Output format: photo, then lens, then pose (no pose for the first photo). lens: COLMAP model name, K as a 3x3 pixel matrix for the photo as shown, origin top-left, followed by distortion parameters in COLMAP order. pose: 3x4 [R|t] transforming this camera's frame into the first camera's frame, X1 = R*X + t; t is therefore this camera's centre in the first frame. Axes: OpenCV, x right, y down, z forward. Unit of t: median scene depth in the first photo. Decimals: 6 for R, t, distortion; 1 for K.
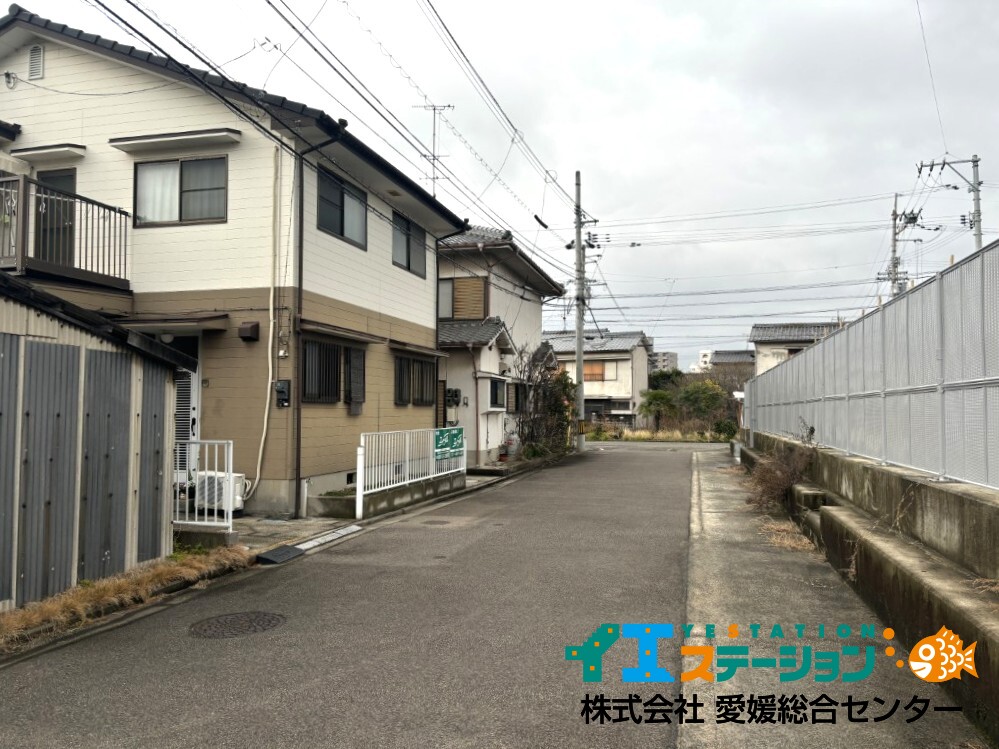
lens RADIAL K [[762.5, 0, 499.5], [0, 762.5, 374.5], [0, 0, 1]] dist [0.012903, 0.003964]
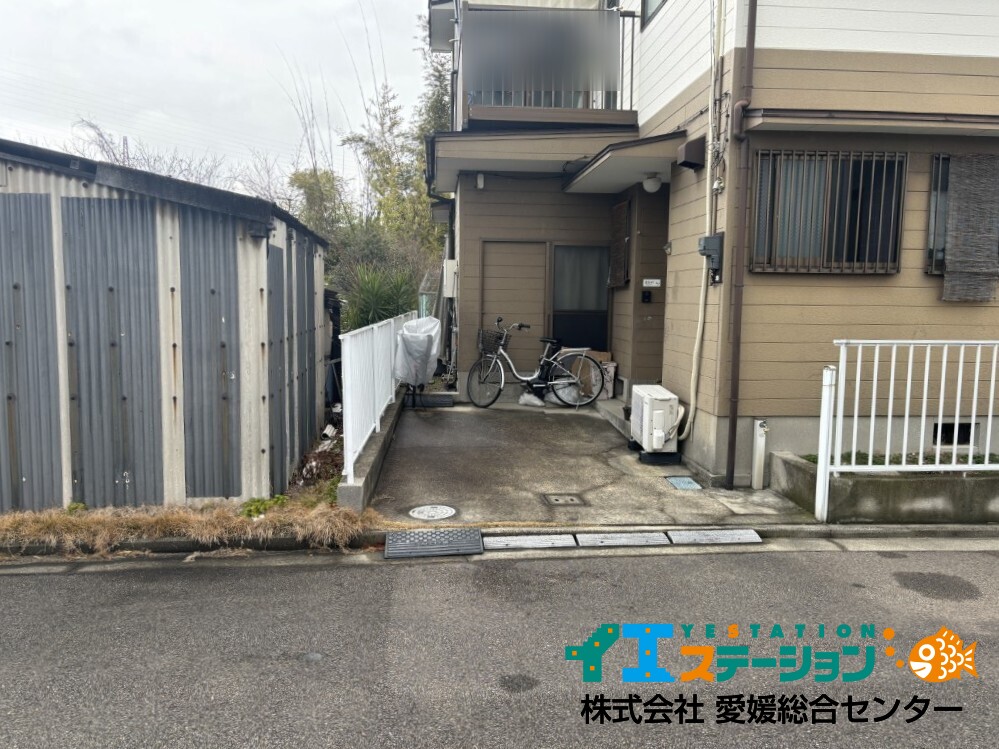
lens RADIAL K [[762.5, 0, 499.5], [0, 762.5, 374.5], [0, 0, 1]] dist [0.012903, 0.003964]
pose [[0.345992, 0.100669, -0.932821, 0.180268], [0.034650, 0.992178, 0.119927, 0.035972], [0.937597, -0.073816, 0.339798, 0.659344]]
